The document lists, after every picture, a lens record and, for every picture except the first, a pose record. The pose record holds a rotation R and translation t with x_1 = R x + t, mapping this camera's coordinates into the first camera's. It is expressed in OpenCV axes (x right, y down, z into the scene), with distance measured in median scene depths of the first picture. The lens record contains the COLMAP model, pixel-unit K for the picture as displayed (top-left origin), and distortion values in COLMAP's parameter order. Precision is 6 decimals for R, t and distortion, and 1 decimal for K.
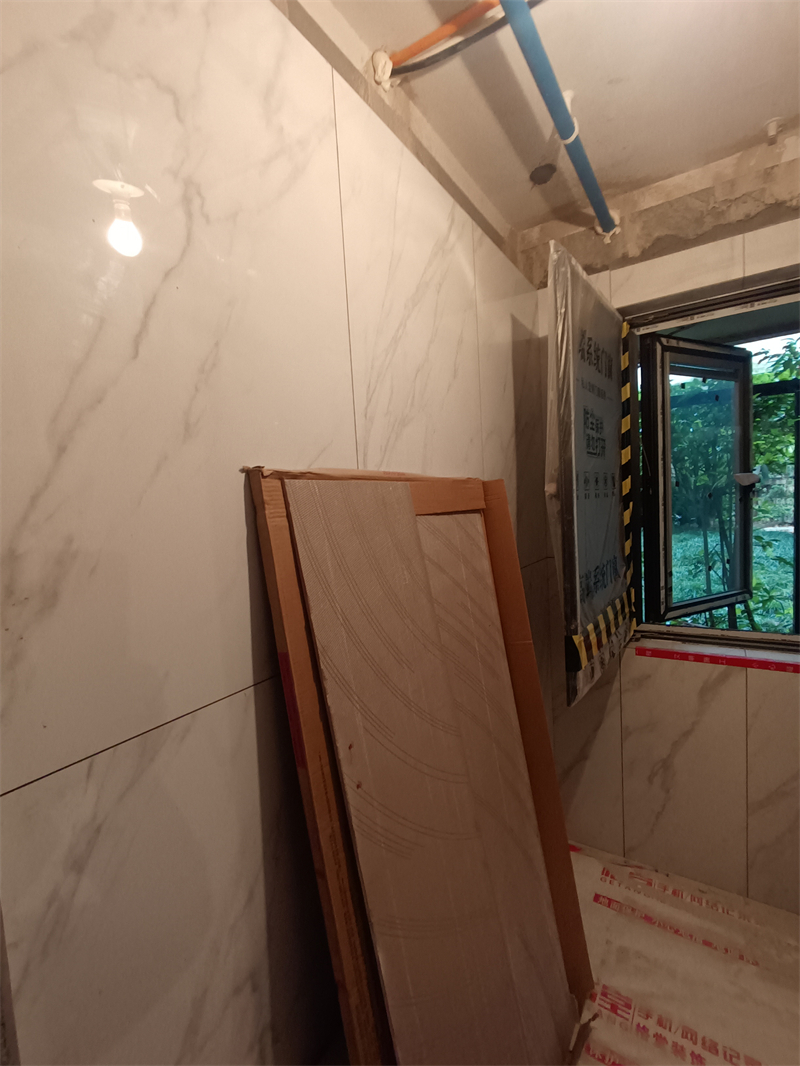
lens RADIAL K [[484.9, 0, 408.3], [0, 484.9, 529.3], [0, 0, 1]] dist [-0.006361, 0.002888]
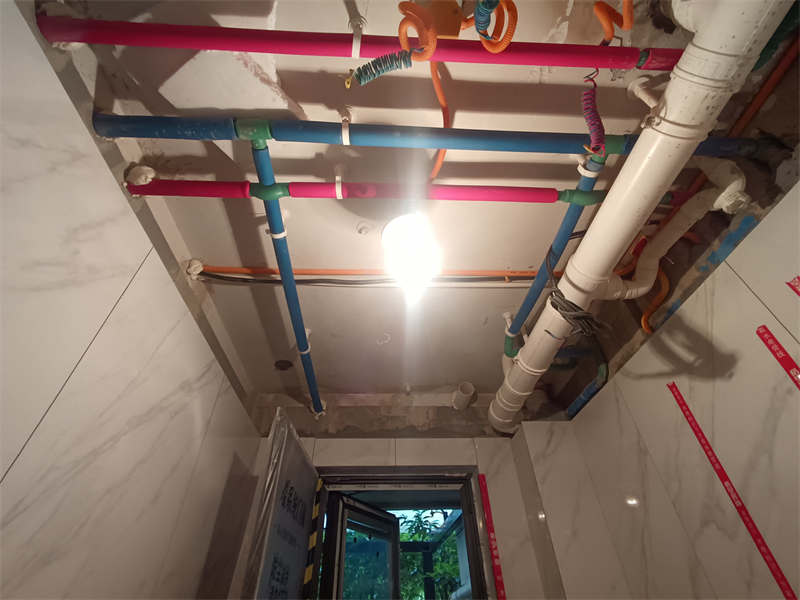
lens RADIAL K [[363.9, 0, 394.6], [0, 363.9, 310.7], [0, 0, 1]] dist [-0.006361, 0.002888]
pose [[0.815876, 0.405078, 0.412624, 0.032037], [0.013194, 0.700375, -0.713653, -0.057034], [-0.578077, 0.587696, 0.566074, 0.084505]]
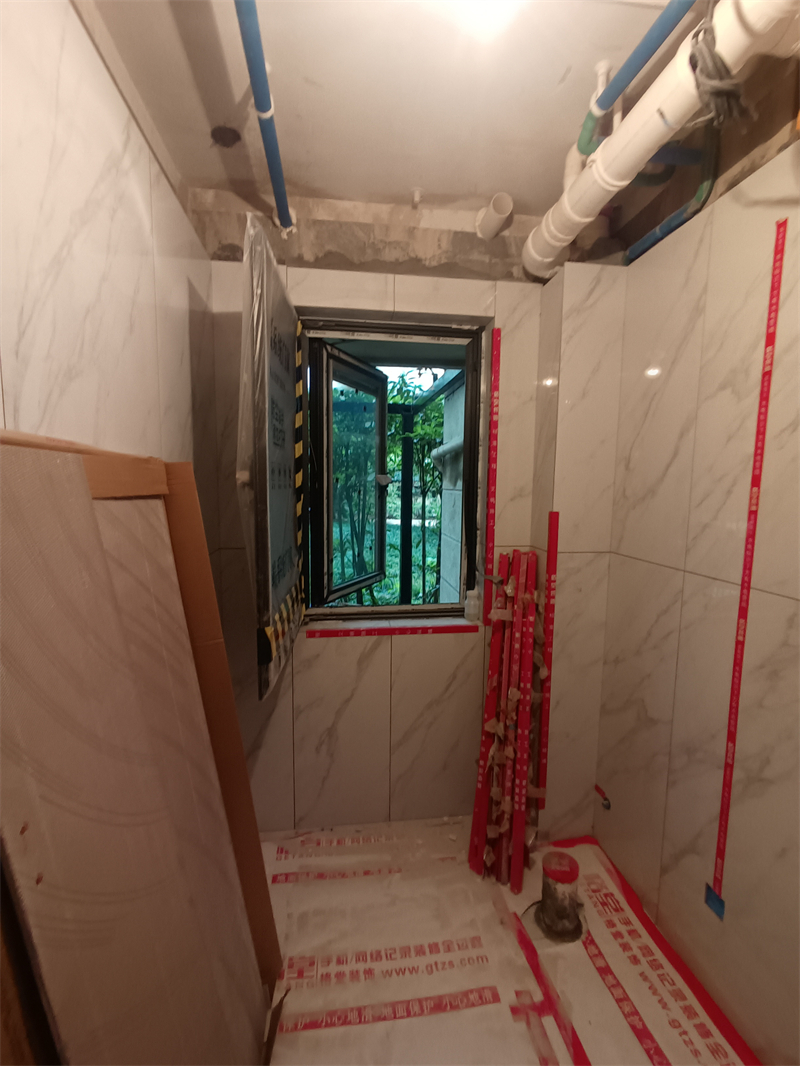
lens RADIAL K [[484.9, 0, 400.9], [0, 484.9, 531.6], [0, 0, 1]] dist [-0.006361, 0.002888]
pose [[0.761510, -0.004021, 0.648141, -0.079759], [-0.011447, 0.999741, 0.019651, 0.001292], [-0.648053, -0.022384, 0.761267, 0.068364]]
